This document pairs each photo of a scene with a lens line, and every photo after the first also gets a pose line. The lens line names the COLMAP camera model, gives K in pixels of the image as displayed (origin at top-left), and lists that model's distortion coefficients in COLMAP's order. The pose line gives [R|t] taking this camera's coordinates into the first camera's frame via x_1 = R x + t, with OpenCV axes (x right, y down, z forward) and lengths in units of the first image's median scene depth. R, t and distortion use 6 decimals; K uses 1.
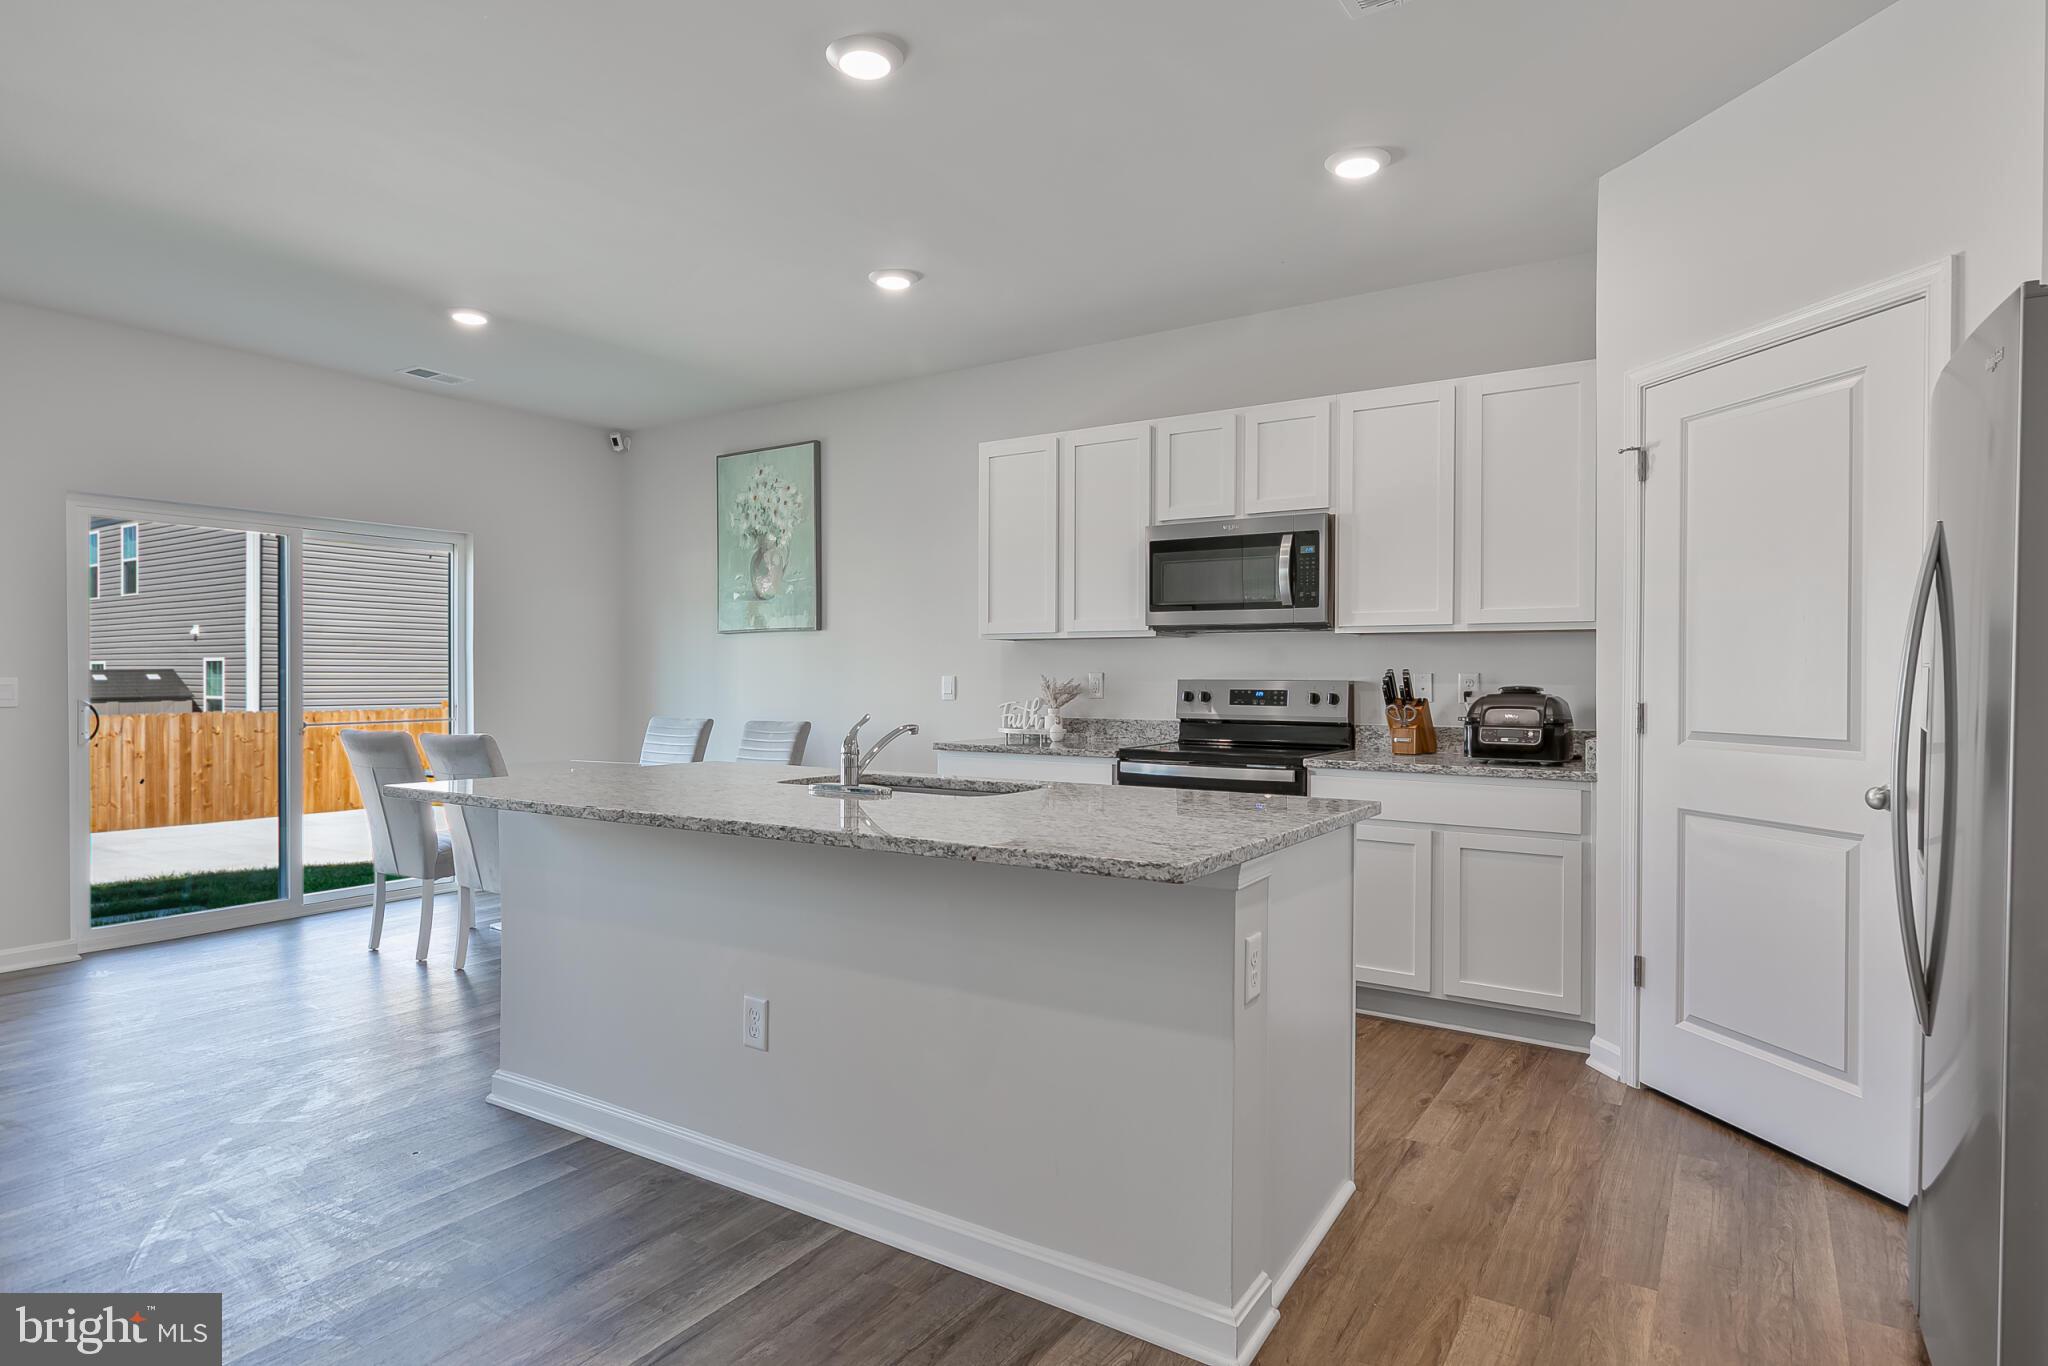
lens RADIAL K [[1108.8, 0, 1021.8], [0, 1108.8, 682.7], [0, 0, 1]] dist [0.000671, -0.000107]
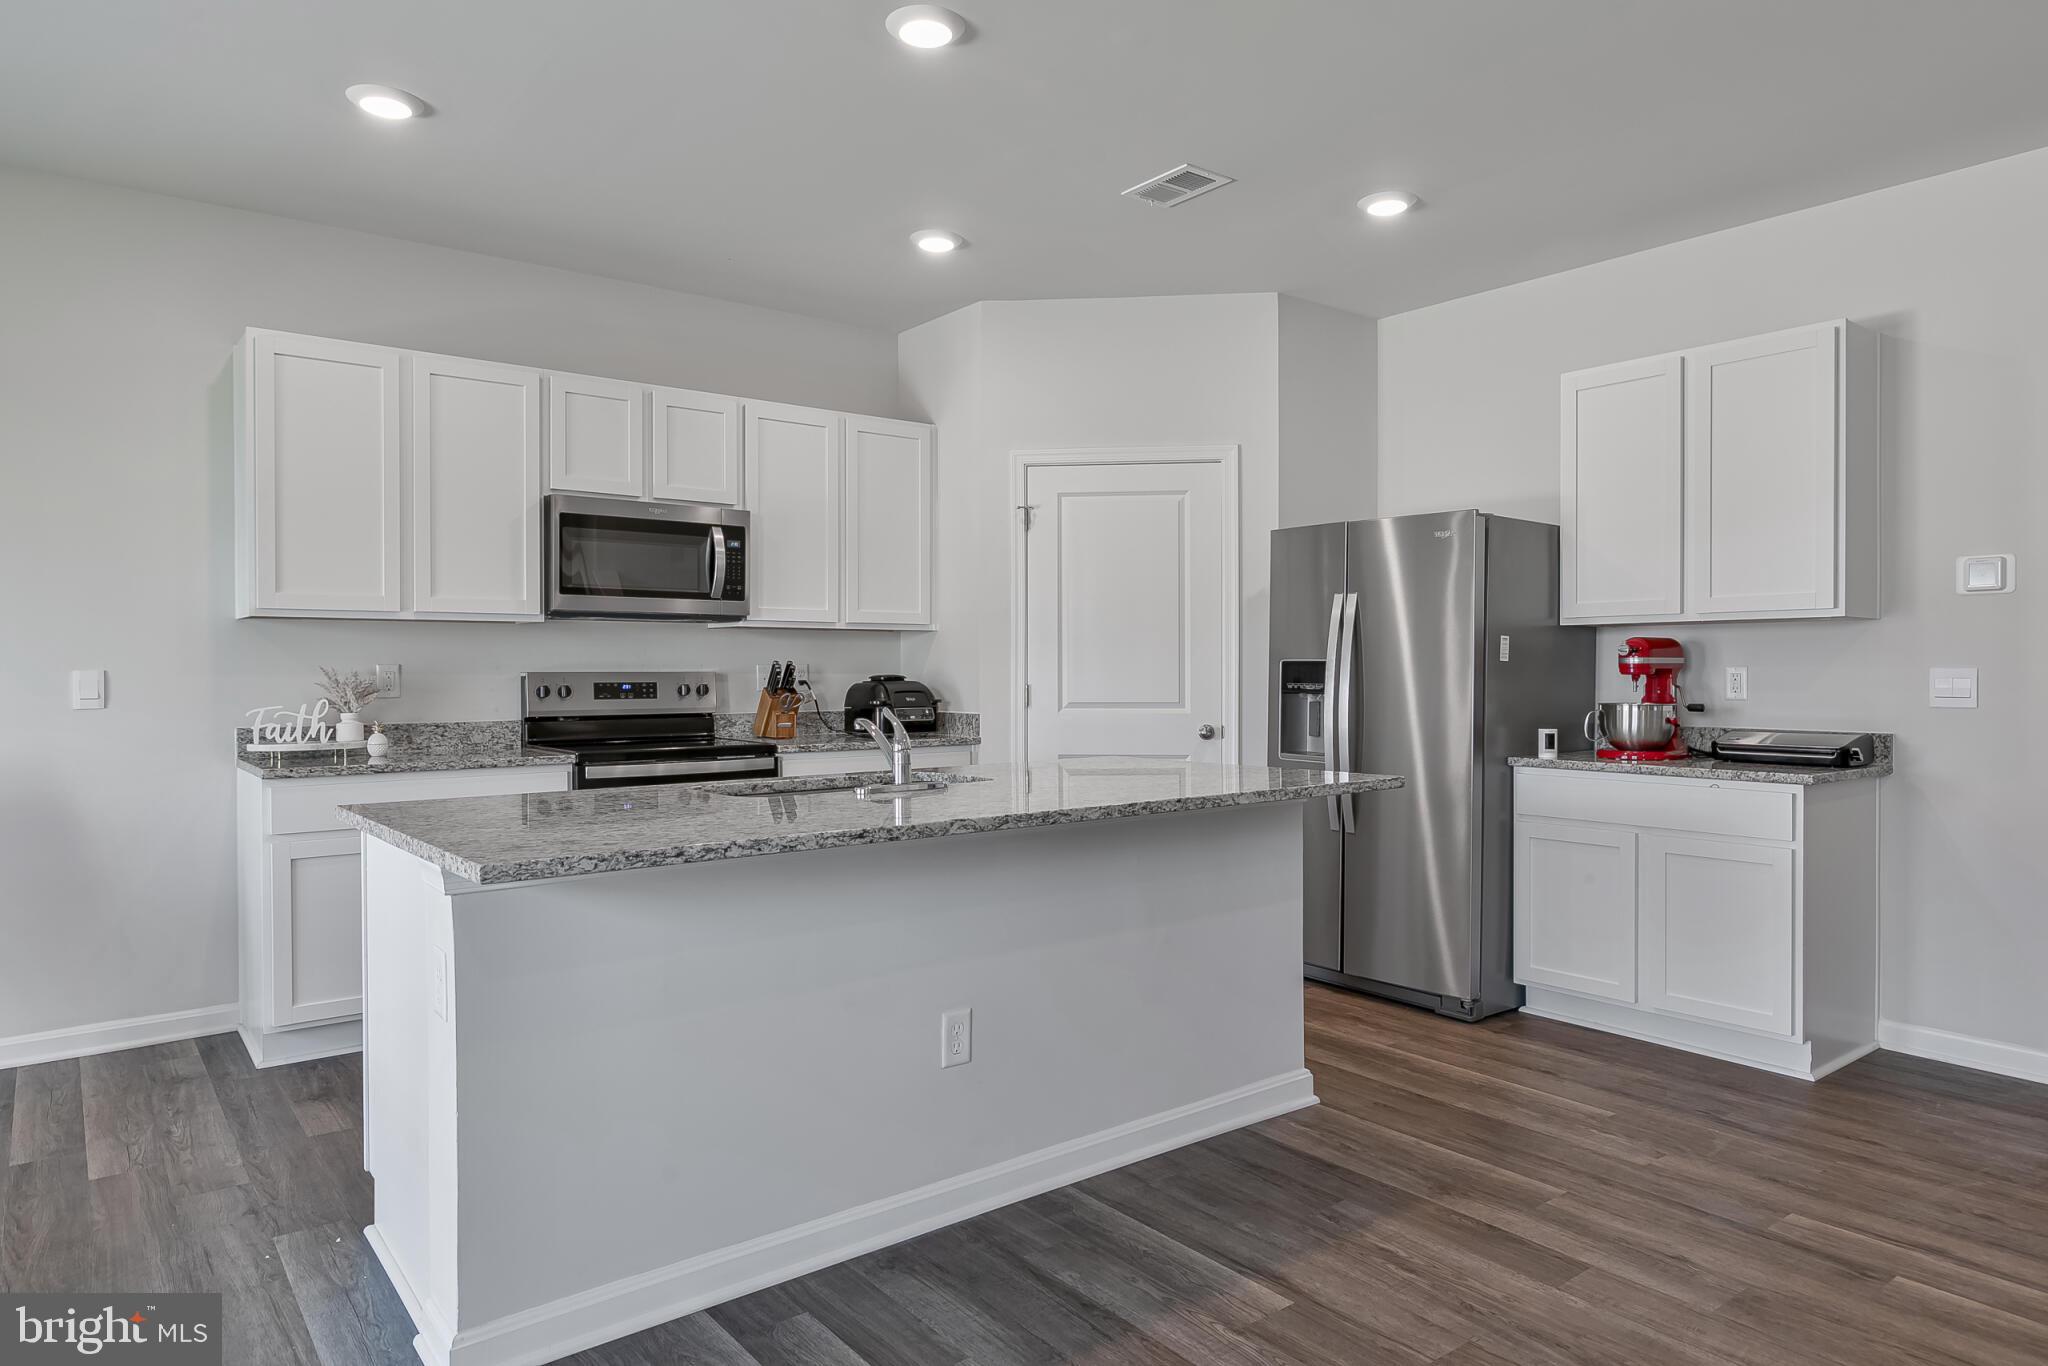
lens RADIAL K [[1248.5, 0, 1026.5], [0, 1248.5, 681.0], [0, 0, 1]] dist [0.006439, -0.003186]
pose [[0.321944, -0.014204, 0.946652, -0.677918], [0.009861, 0.999884, 0.011649, -0.003731], [-0.946707, 0.005585, 0.322047, 0.336152]]
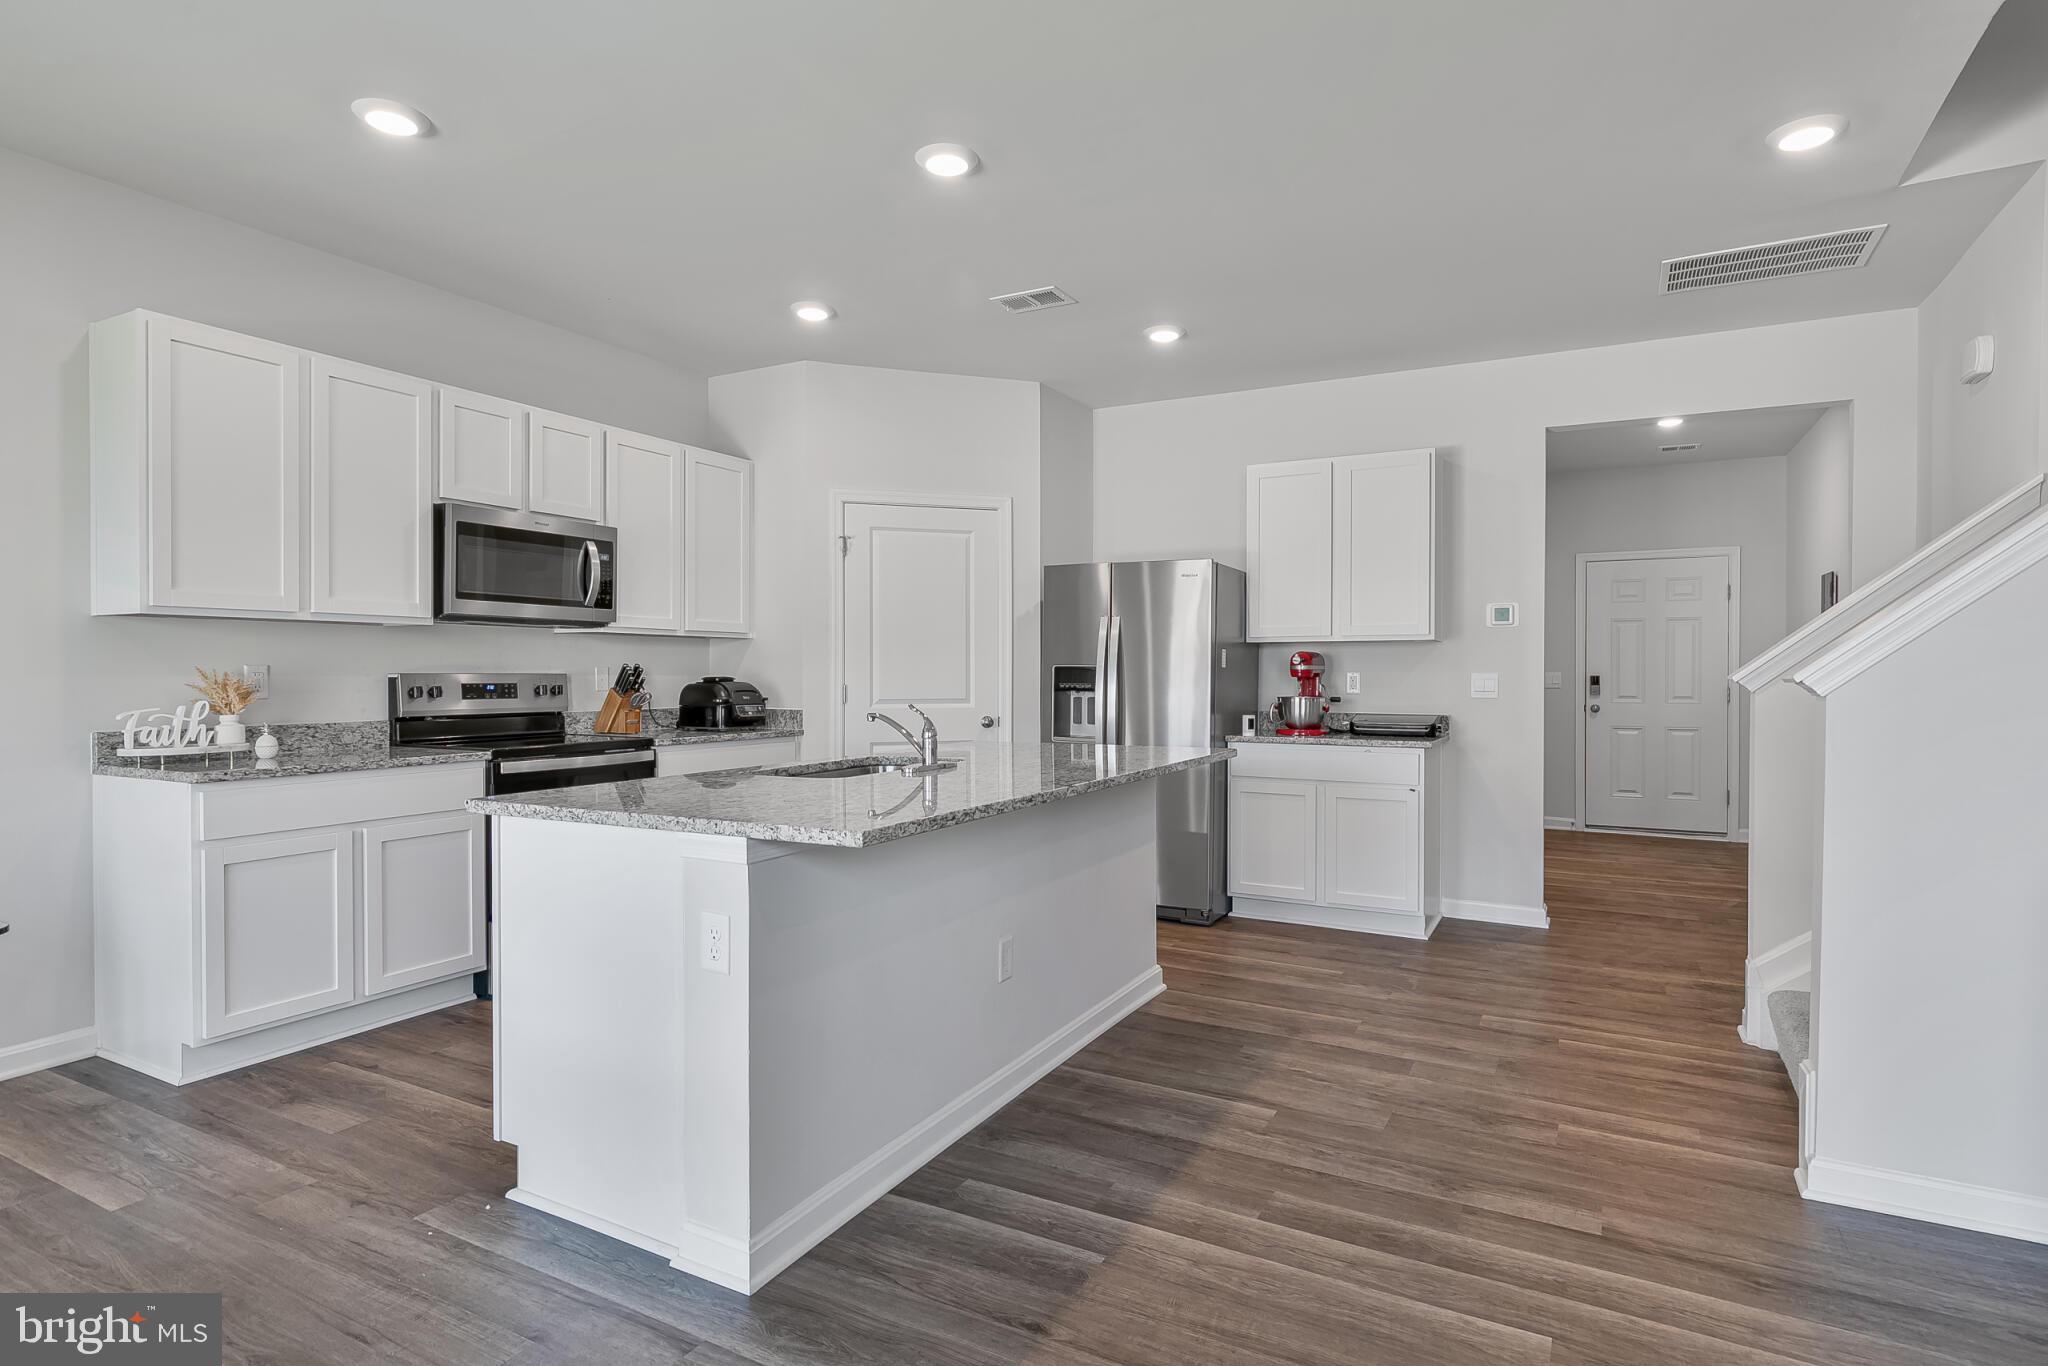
lens RADIAL K [[1060.6, 0, 1025.9], [0, 1060.6, 680.8], [0, 0, 1]] dist [0.004383, -0.001398]
pose [[-0.081374, -0.012878, 0.996600, -0.772670], [0.005171, 0.999898, 0.013343, -0.005905], [-0.996670, 0.006239, -0.081299, 0.596335]]
